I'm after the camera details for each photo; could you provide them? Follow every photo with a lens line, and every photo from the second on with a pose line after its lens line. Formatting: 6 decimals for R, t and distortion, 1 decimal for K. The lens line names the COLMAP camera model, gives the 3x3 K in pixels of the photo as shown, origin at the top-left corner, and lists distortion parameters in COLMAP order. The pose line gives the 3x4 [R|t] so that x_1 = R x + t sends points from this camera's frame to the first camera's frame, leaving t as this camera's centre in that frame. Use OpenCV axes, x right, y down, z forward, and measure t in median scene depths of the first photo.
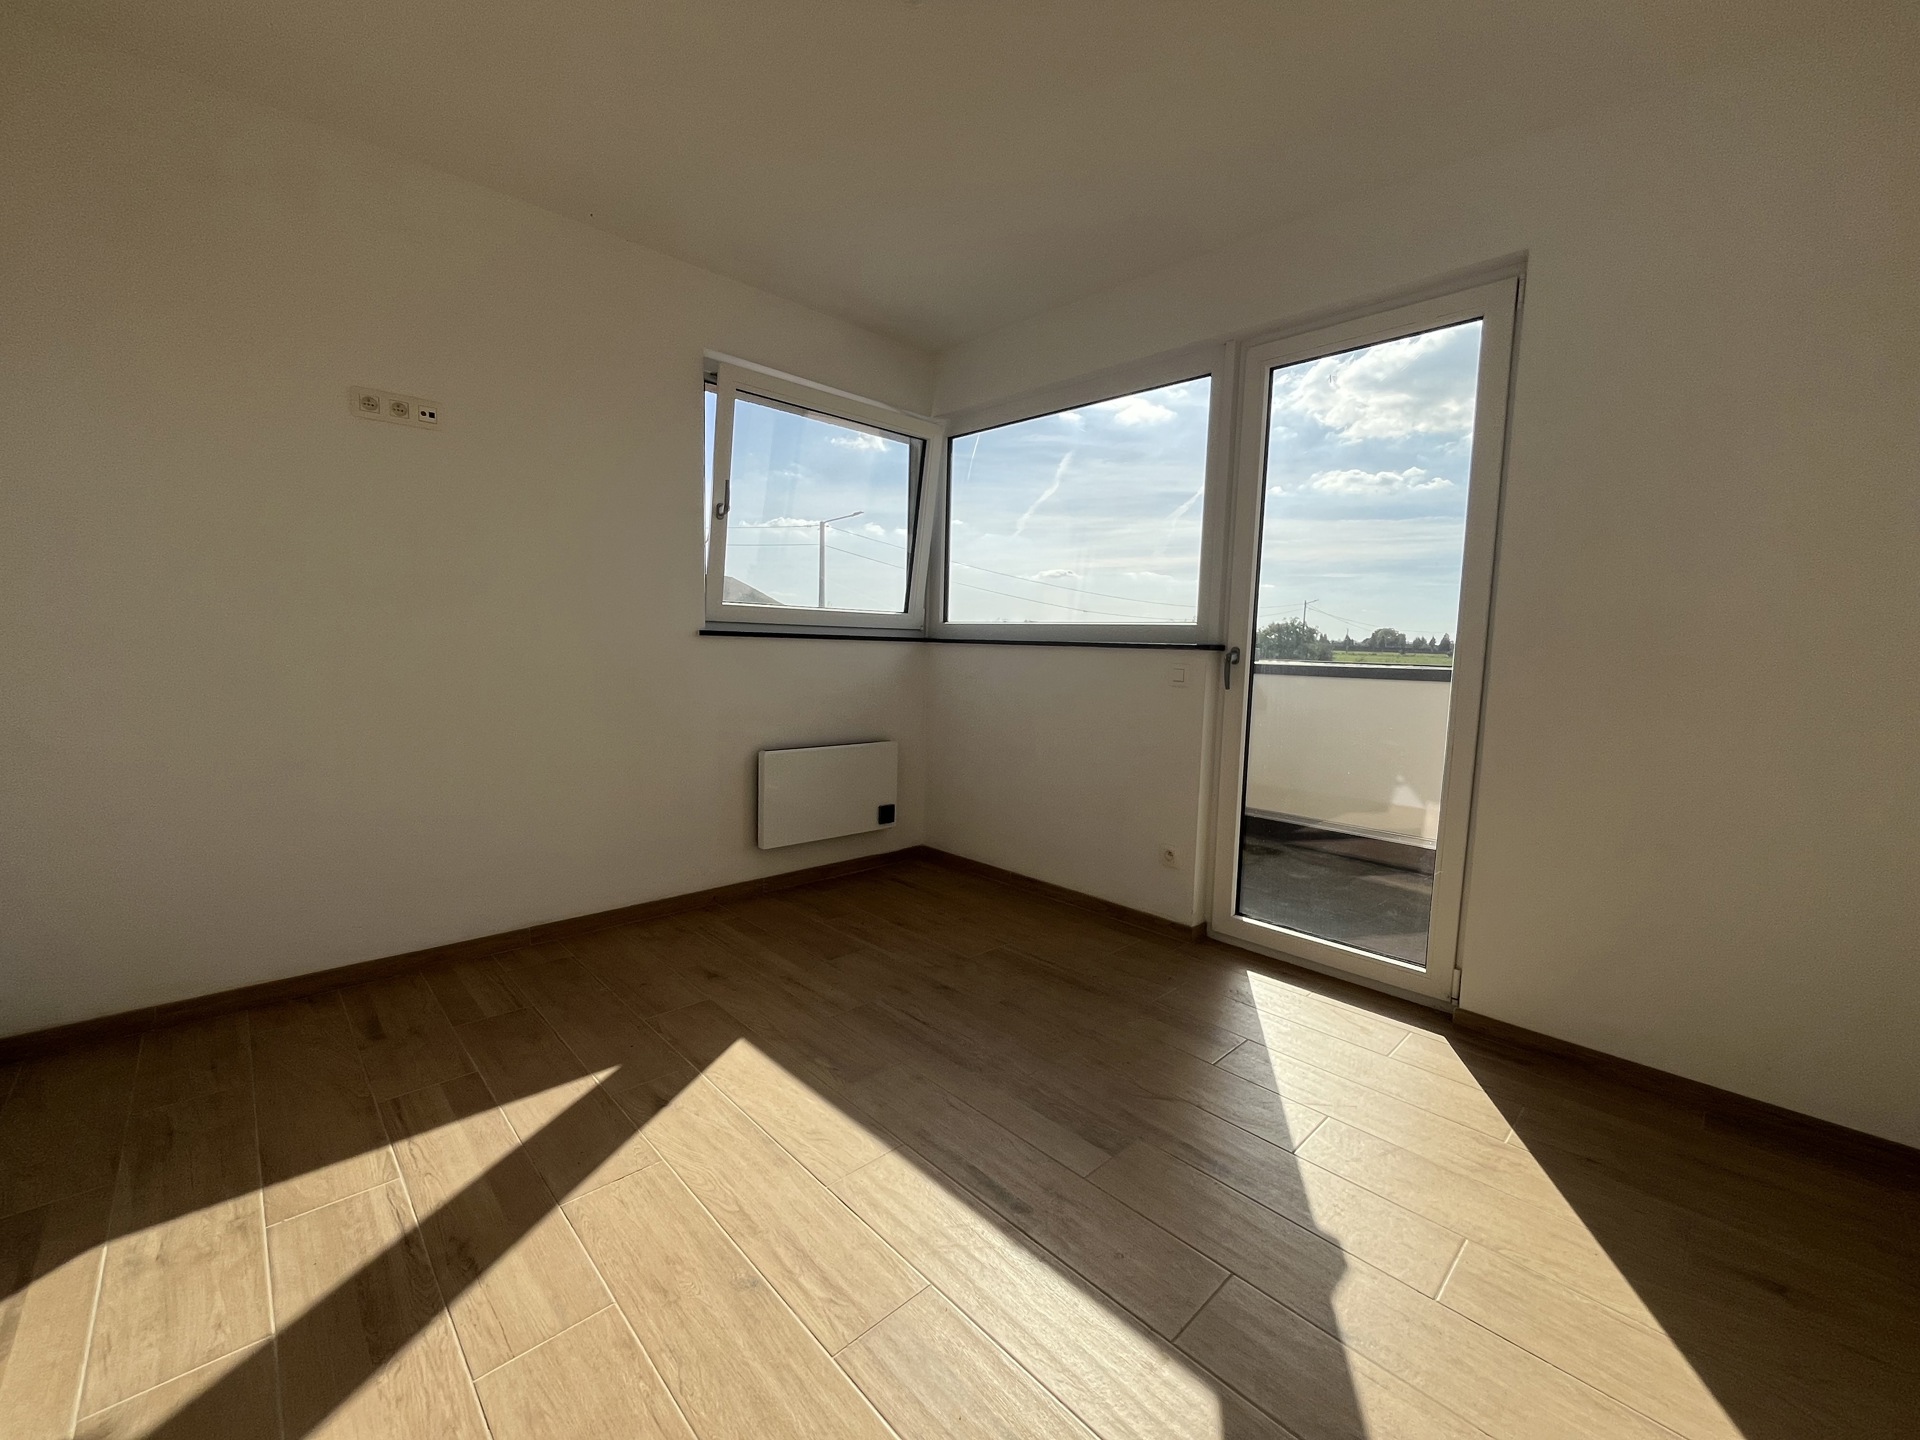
lens RADIAL K [[772.8, 0, 956.2], [0, 772.8, 718.4], [0, 0, 1]] dist [-0.002454, 0.000395]
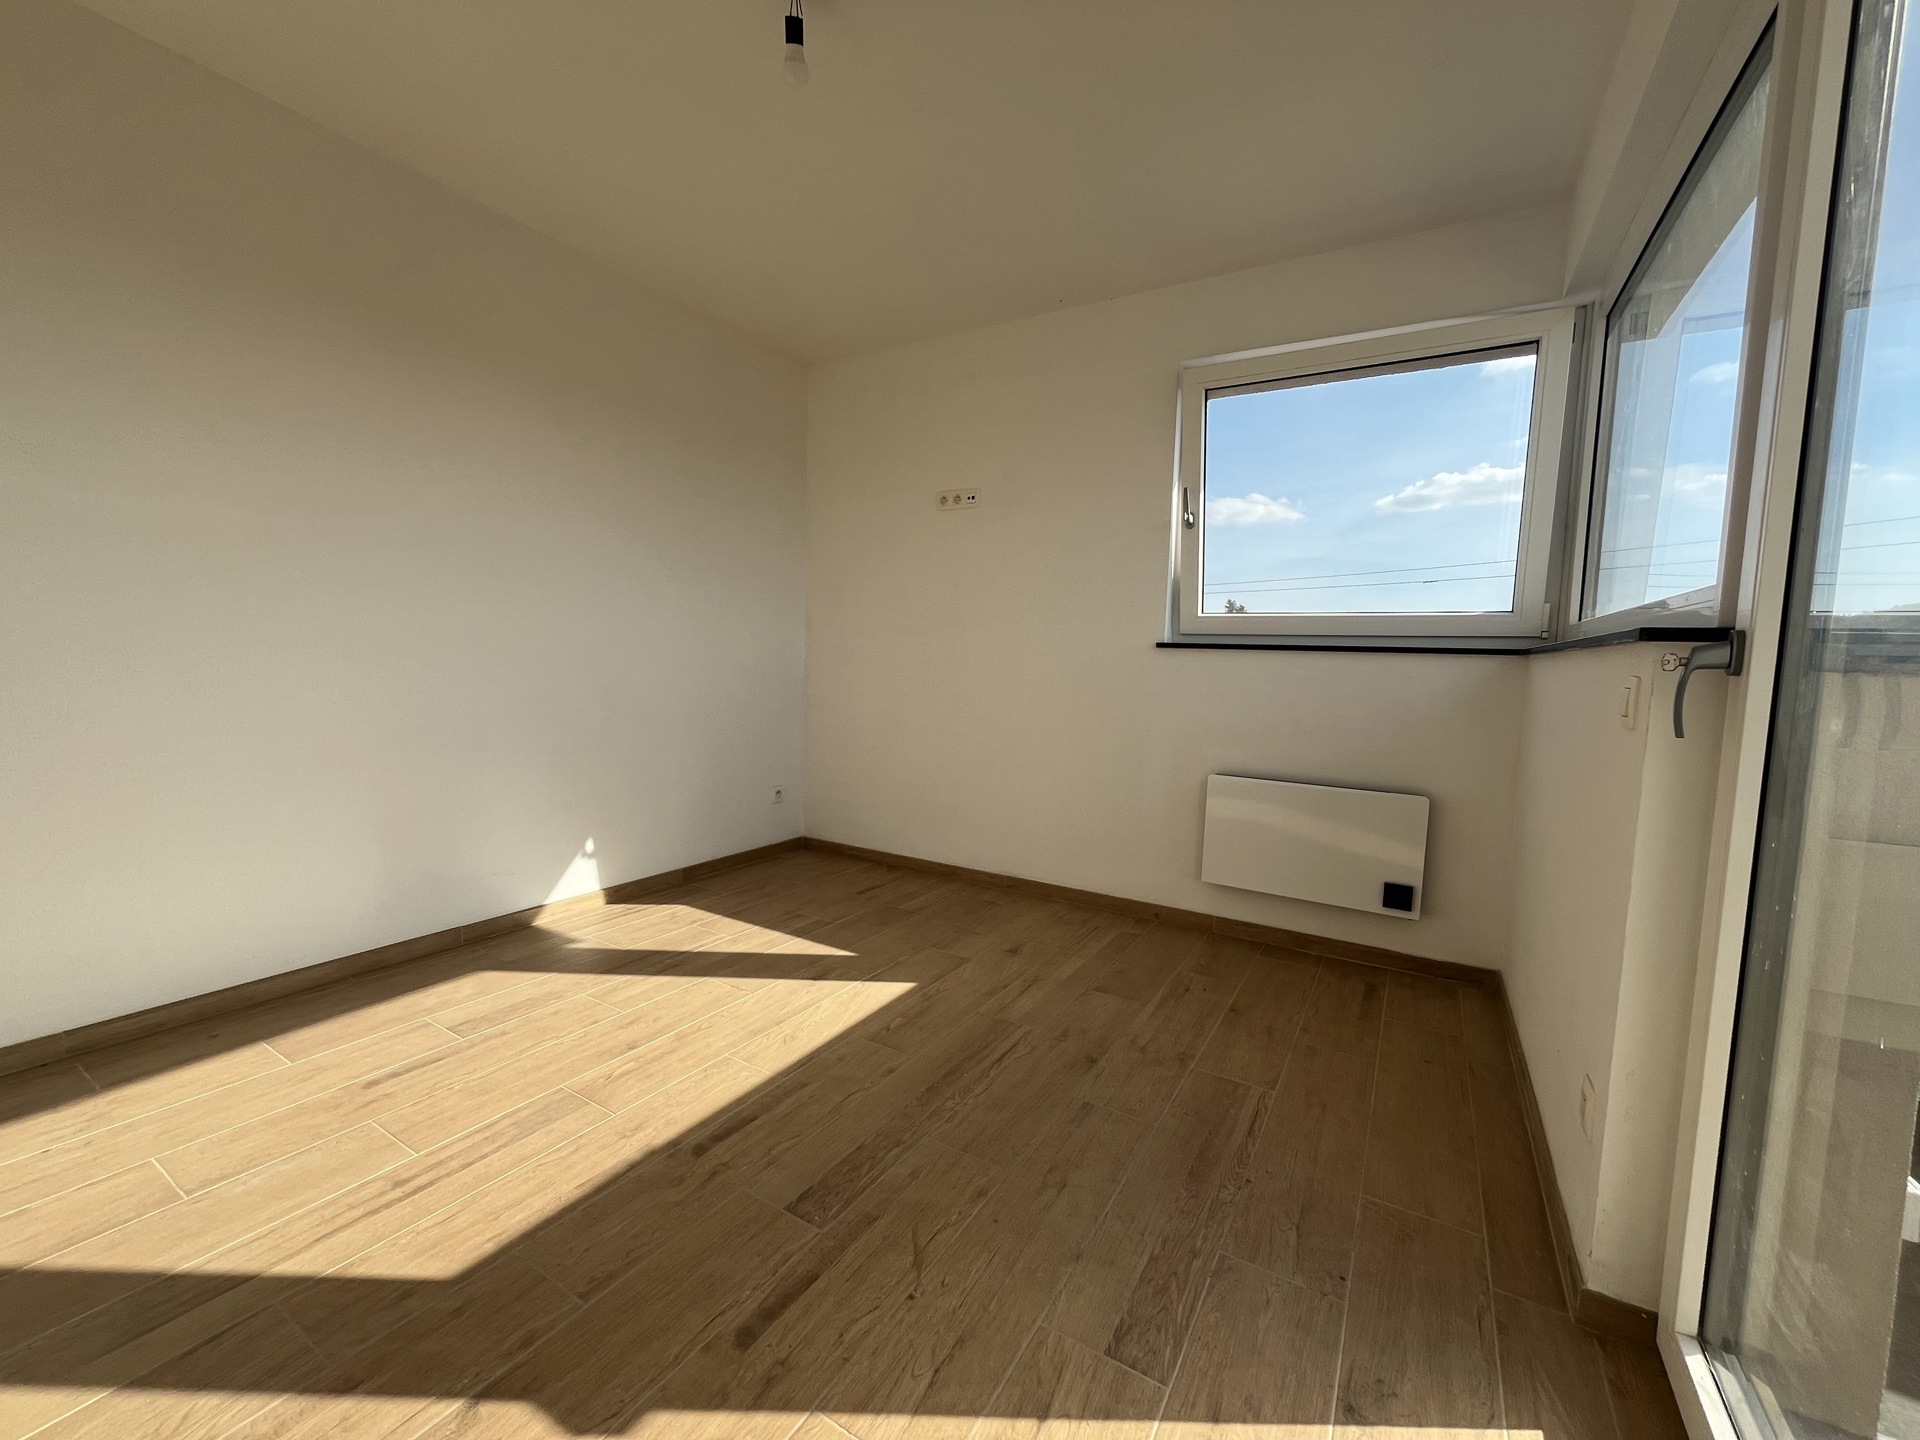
lens RADIAL K [[772.8, 0, 955.7], [0, 772.8, 718.2], [0, 0, 1]] dist [-0.002454, 0.000395]
pose [[0.259024, 0.059759, -0.964020, 0.743374], [-0.114263, 0.992971, 0.030852, -0.022505], [0.959088, 0.102161, 0.264032, 0.631341]]
